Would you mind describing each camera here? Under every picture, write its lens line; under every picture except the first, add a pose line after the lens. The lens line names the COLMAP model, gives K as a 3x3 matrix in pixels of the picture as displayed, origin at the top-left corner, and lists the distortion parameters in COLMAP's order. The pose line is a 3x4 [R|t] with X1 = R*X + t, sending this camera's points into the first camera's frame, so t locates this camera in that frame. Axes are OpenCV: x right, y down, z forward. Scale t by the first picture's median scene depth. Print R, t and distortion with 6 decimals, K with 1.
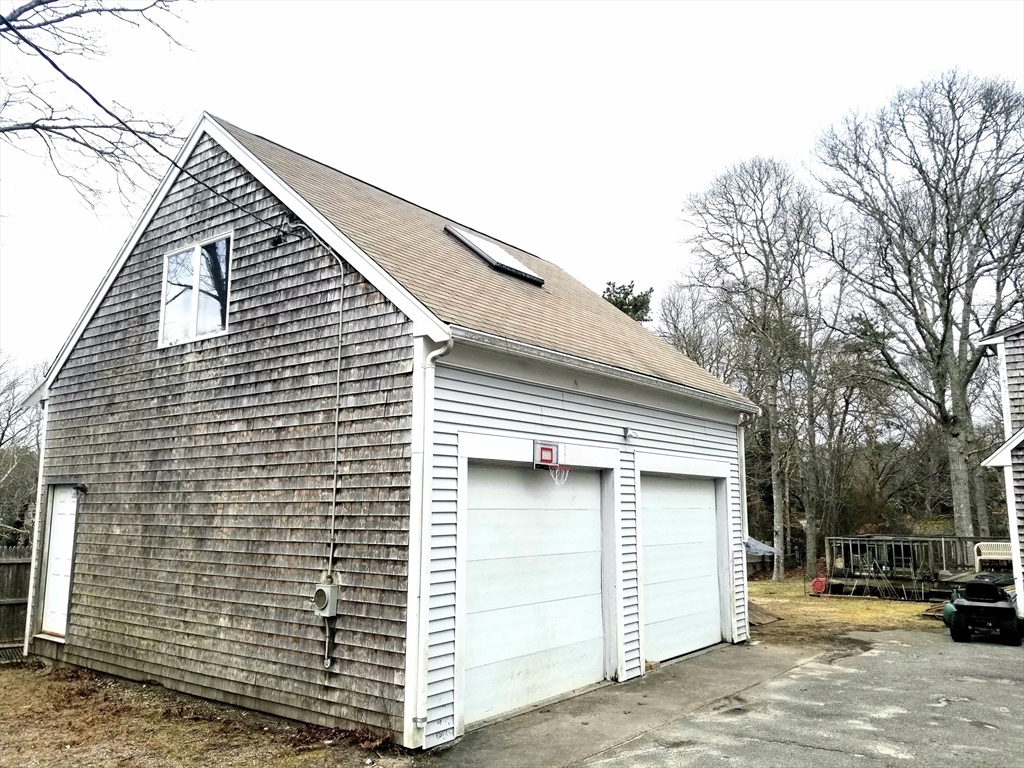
lens RADIAL K [[797.9, 0, 512.0], [0, 797.9, 384.0], [0, 0, 1]] dist [0.087701, -0.171794]
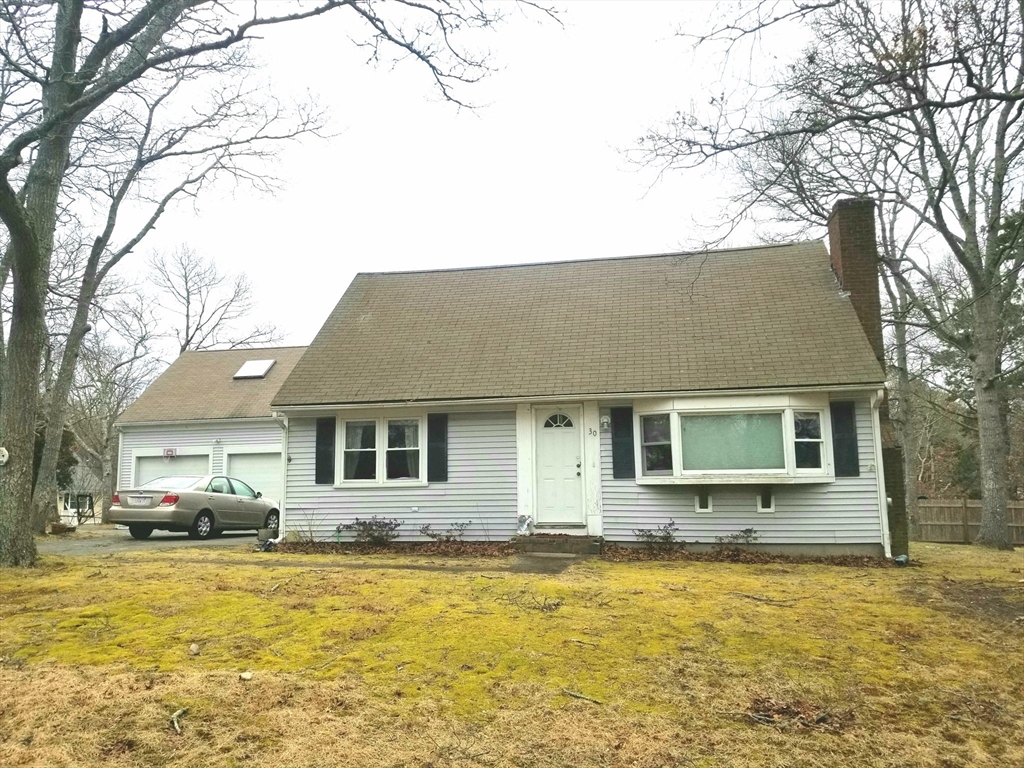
lens RADIAL K [[797.9, 0, 512.0], [0, 797.9, 384.0], [0, 0, 1]] dist [0.087701, -0.171794]
pose [[0.447732, -0.136151, -0.883741, 3.297959], [0.145892, 0.986219, -0.078025, 0.251334], [0.882185, -0.093997, 0.461425, 0.704077]]
